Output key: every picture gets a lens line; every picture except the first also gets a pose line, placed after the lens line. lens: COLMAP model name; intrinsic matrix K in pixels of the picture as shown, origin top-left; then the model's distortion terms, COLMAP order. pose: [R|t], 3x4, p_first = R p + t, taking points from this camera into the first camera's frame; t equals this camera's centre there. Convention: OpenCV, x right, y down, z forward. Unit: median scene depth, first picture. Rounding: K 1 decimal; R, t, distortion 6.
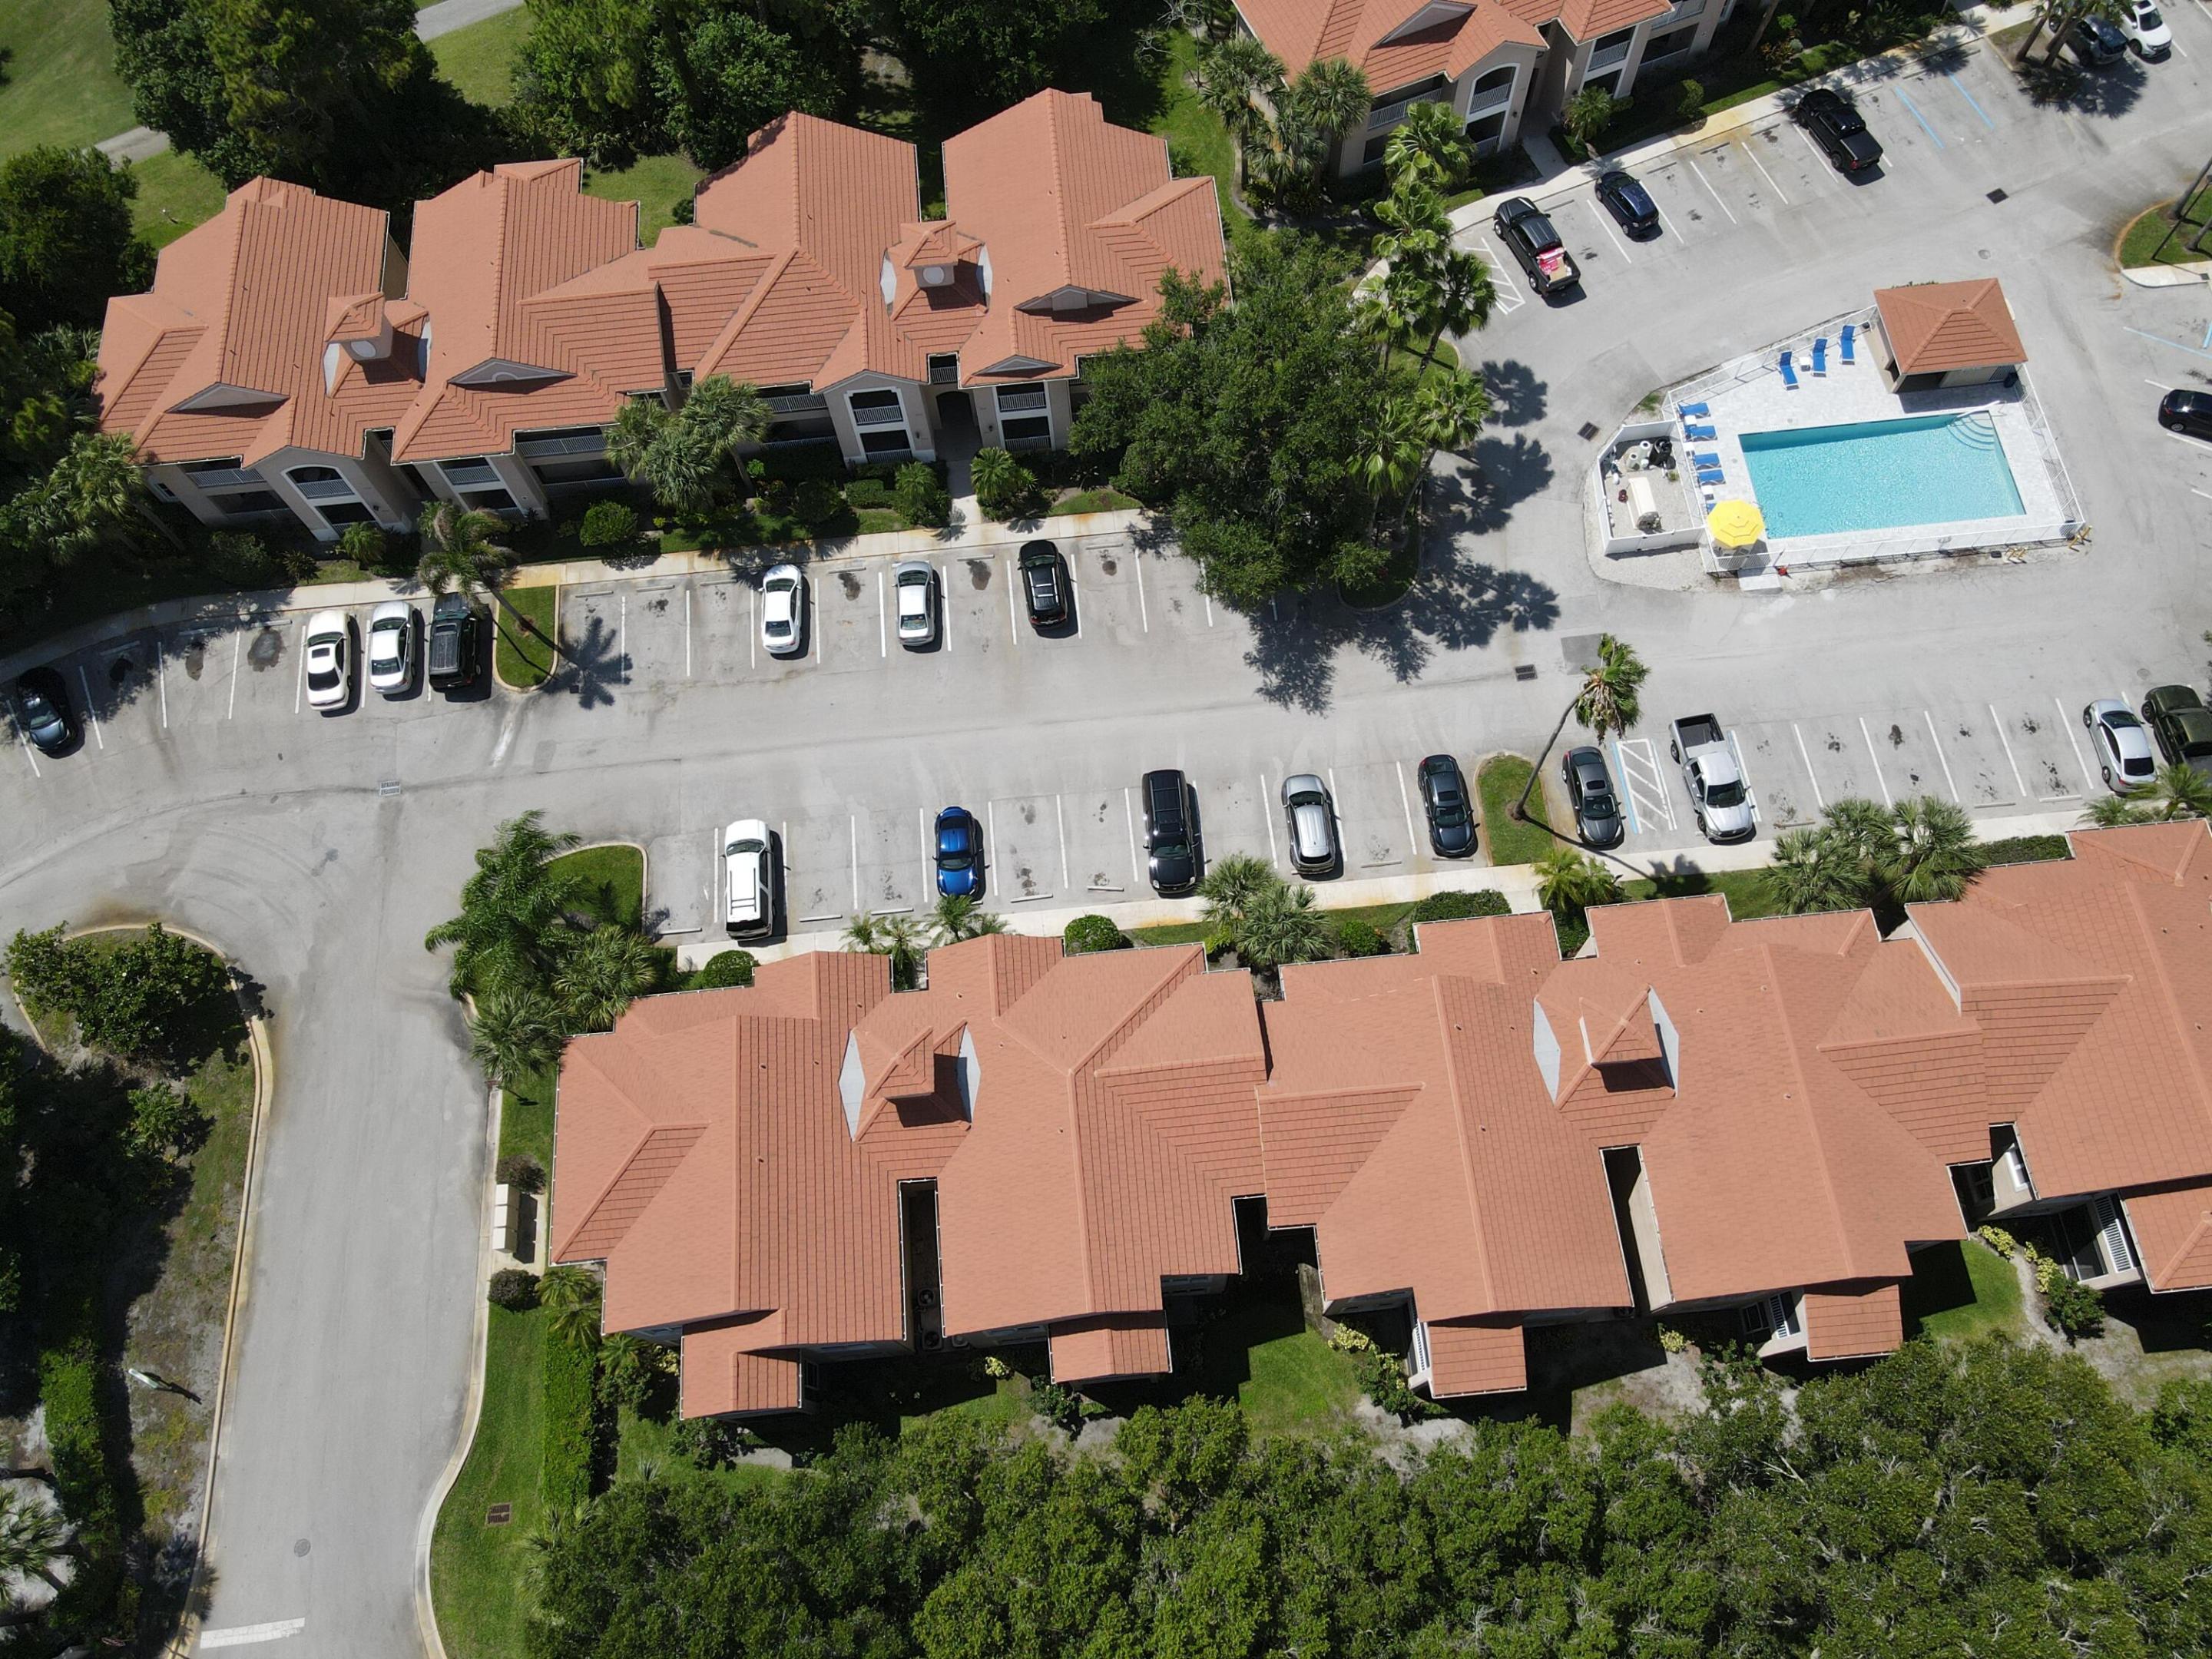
lens RADIAL K [[1567.5, 0, 1084.5], [0, 1567.5, 833.5], [0, 0, 1]] dist [0.000346, 0.053460]
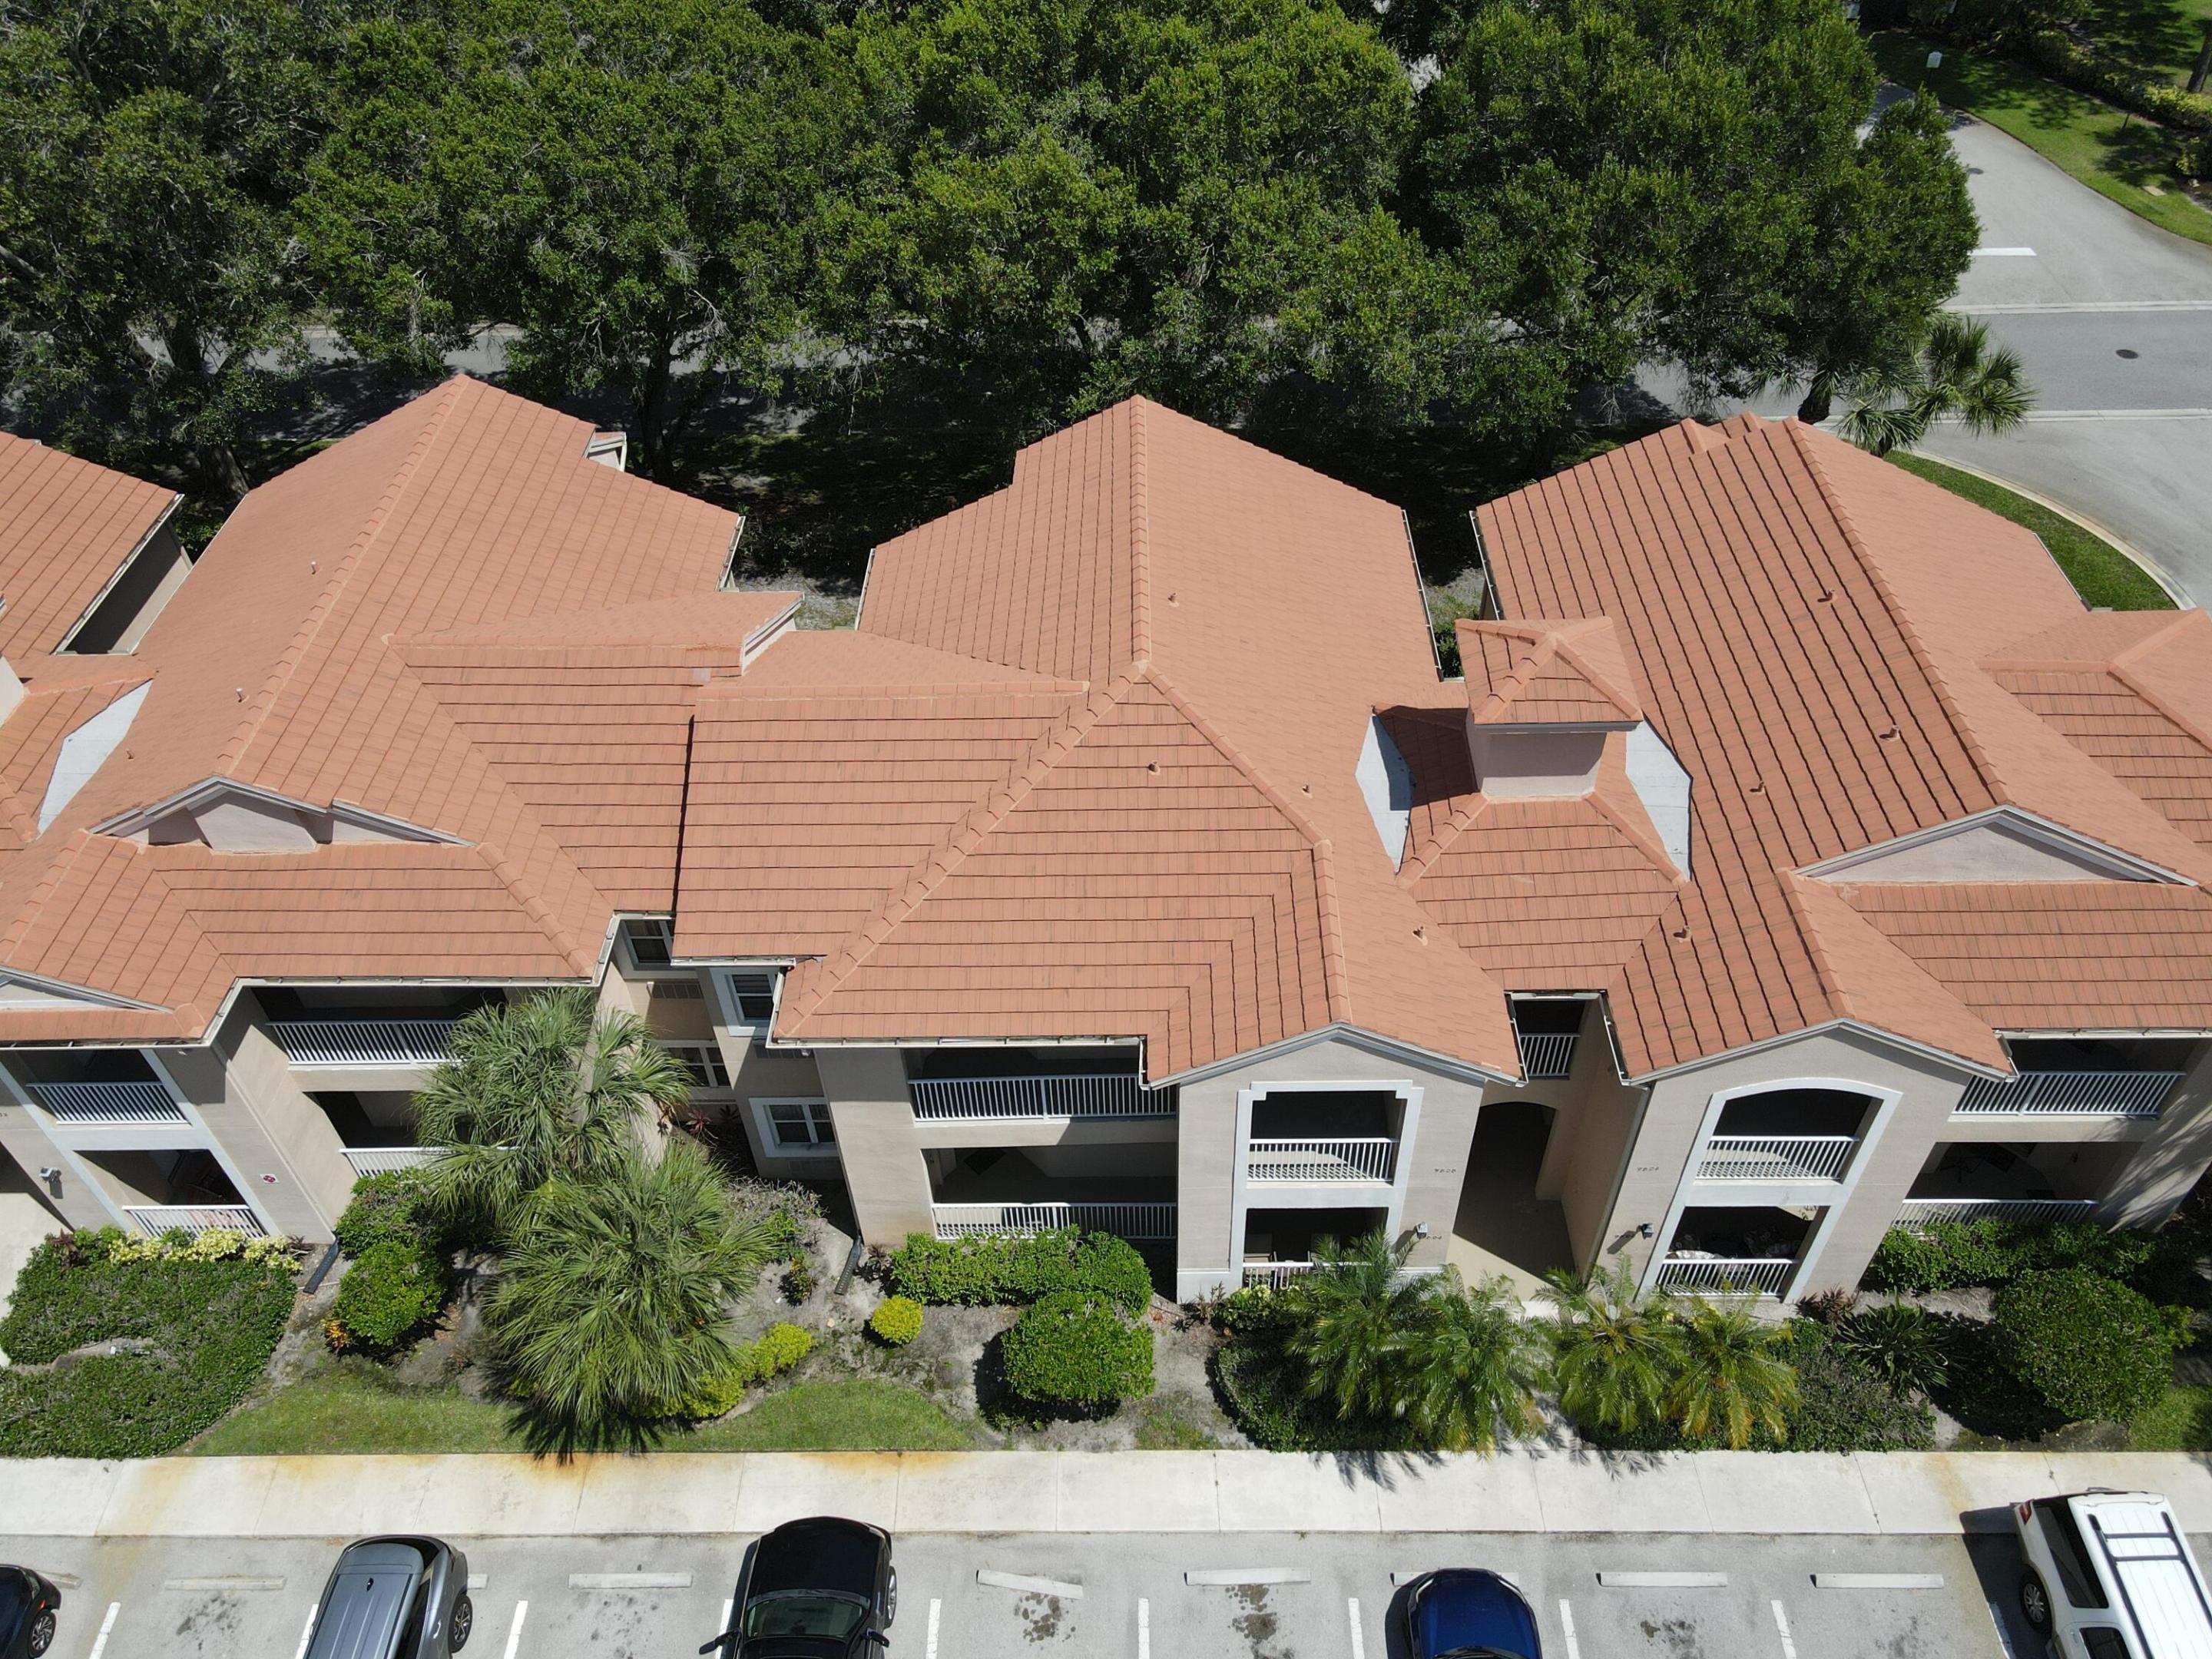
lens RADIAL K [[1597.3, 0, 1106.0], [0, 1597.3, 829.5], [0, 0, 1]] dist [0.025075, -0.008905]
pose [[-0.993338, -0.015395, 0.114208, -0.041367], [0.112354, -0.349832, 0.930051, -0.234506], [0.025635, 0.936686, 0.349230, 0.736724]]
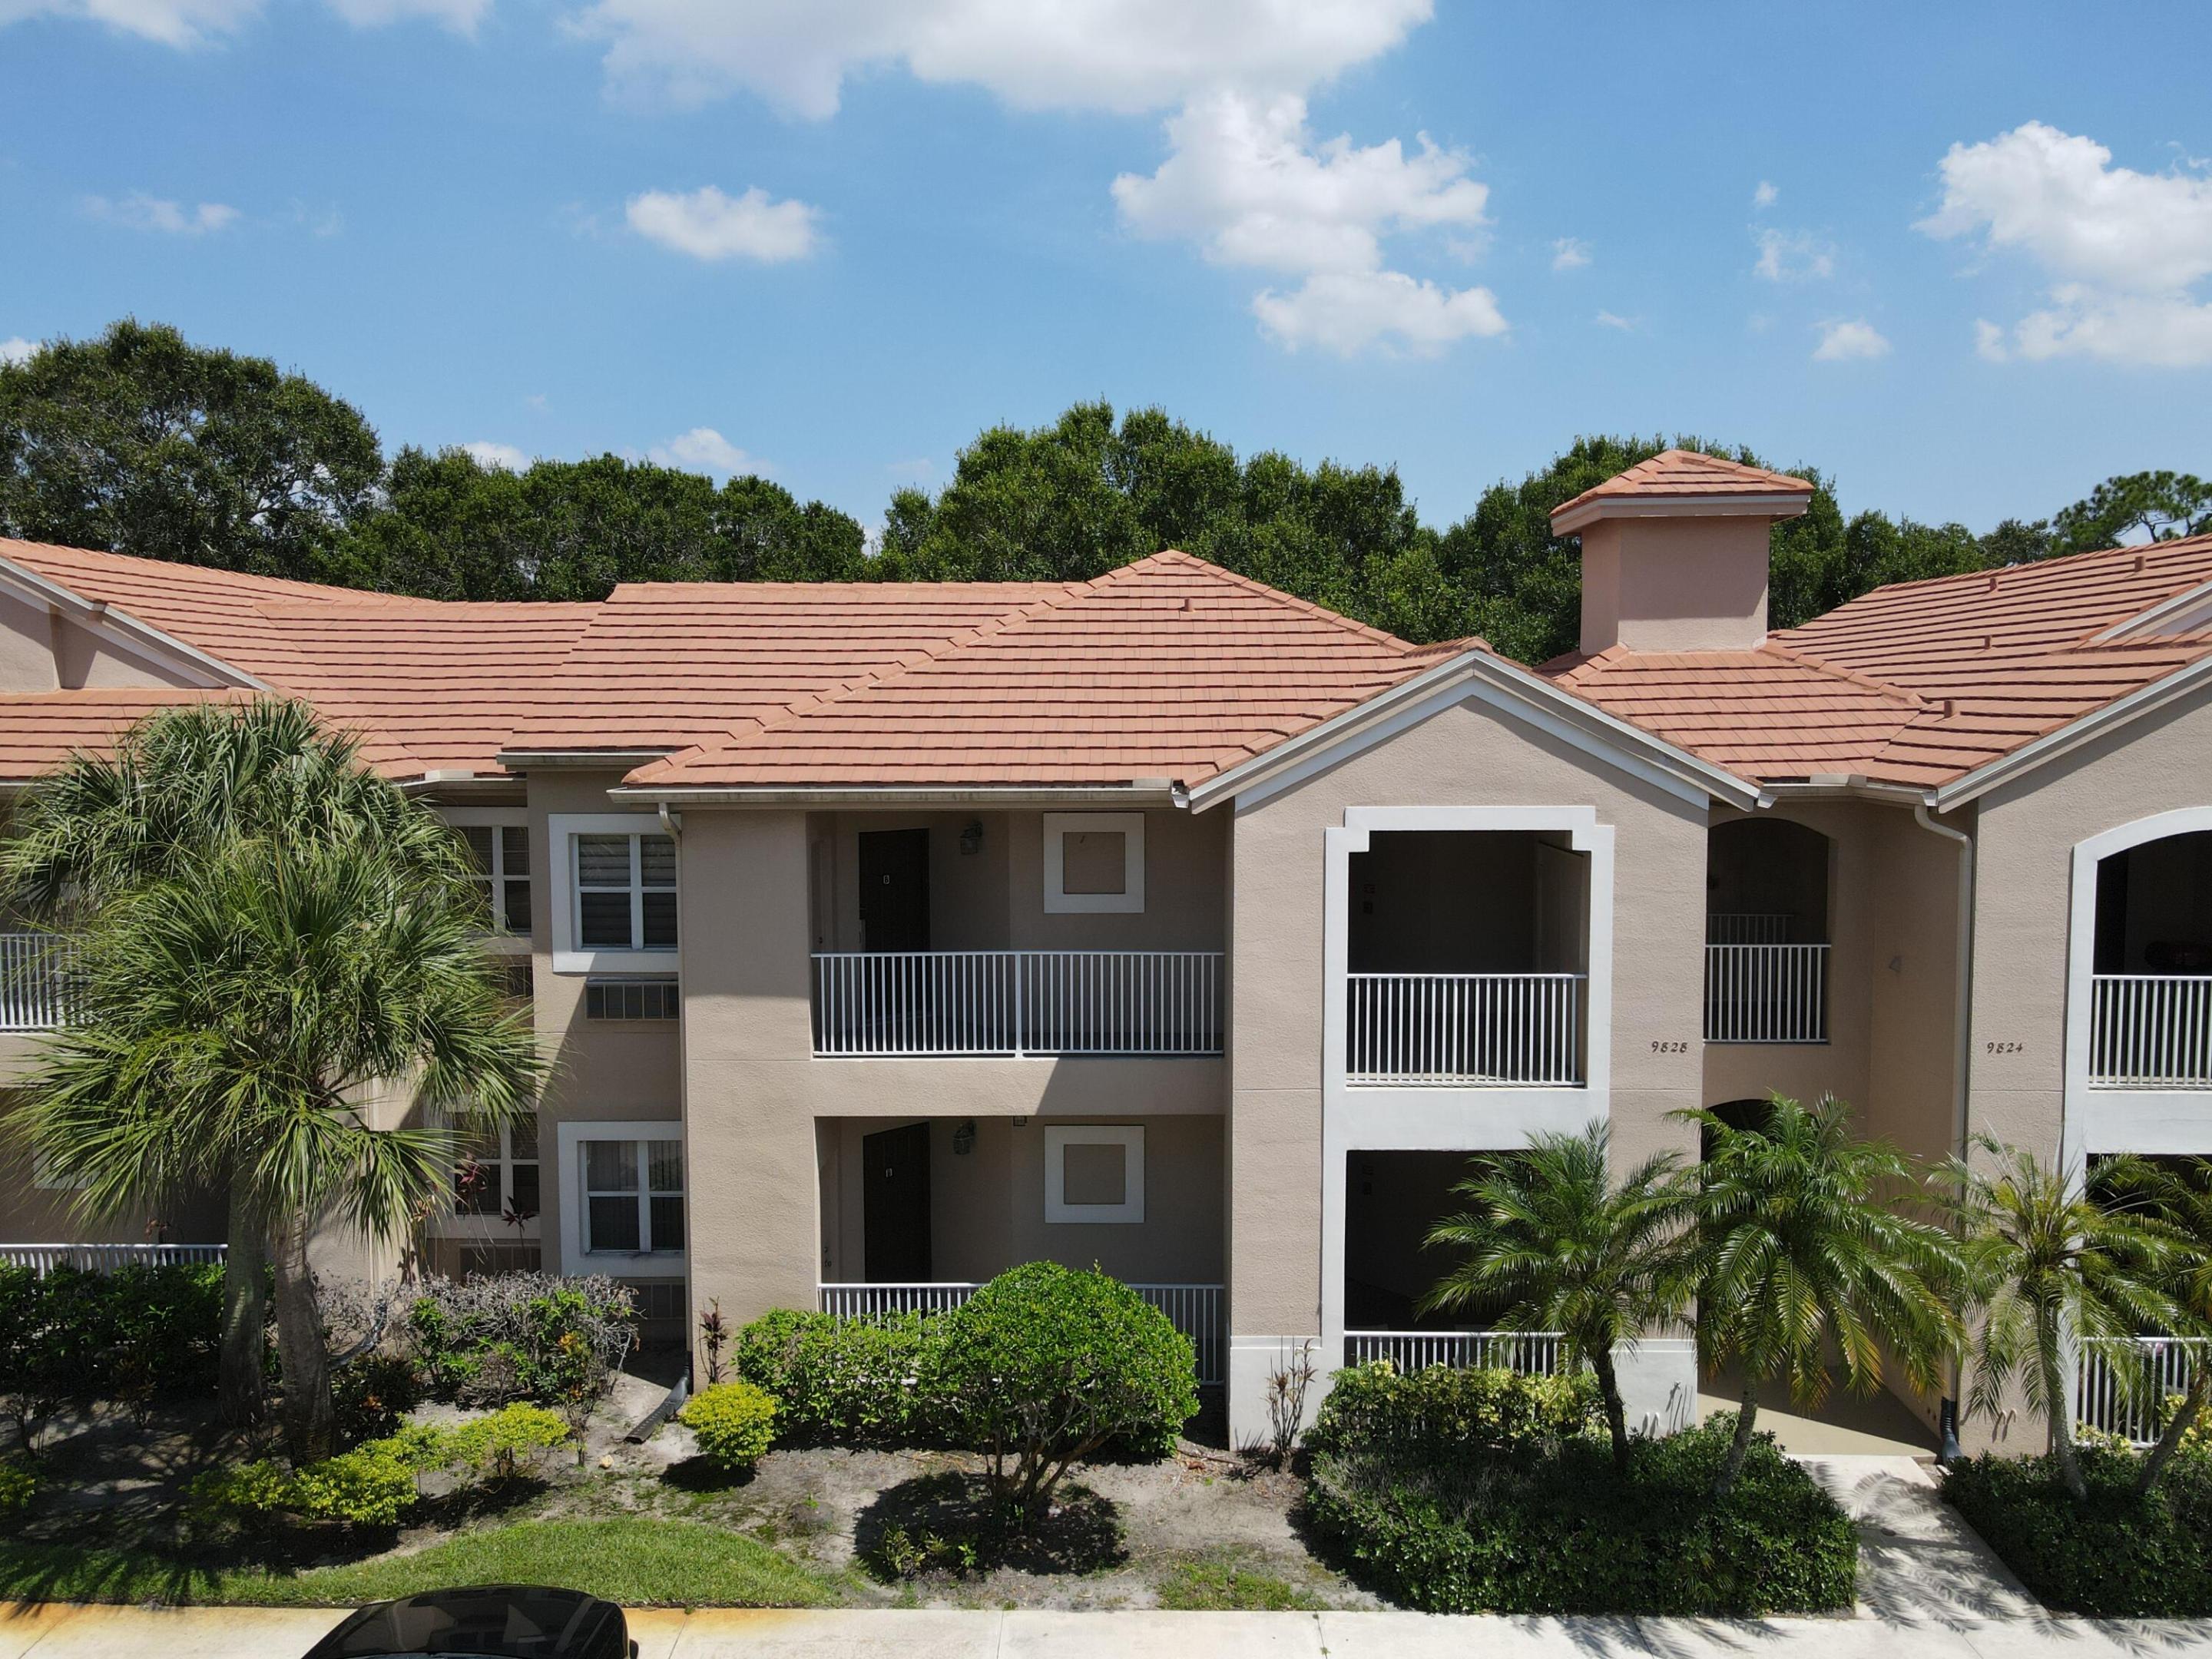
lens RADIAL K [[1597.3, 0, 1106.0], [0, 1597.3, 829.5], [0, 0, 1]] dist [0.025075, -0.008905]
pose [[-0.993844, 0.035220, 0.105041, -0.024532], [0.110784, 0.323623, 0.939678, -0.143492], [-0.000898, 0.945530, -0.325532, 0.978934]]
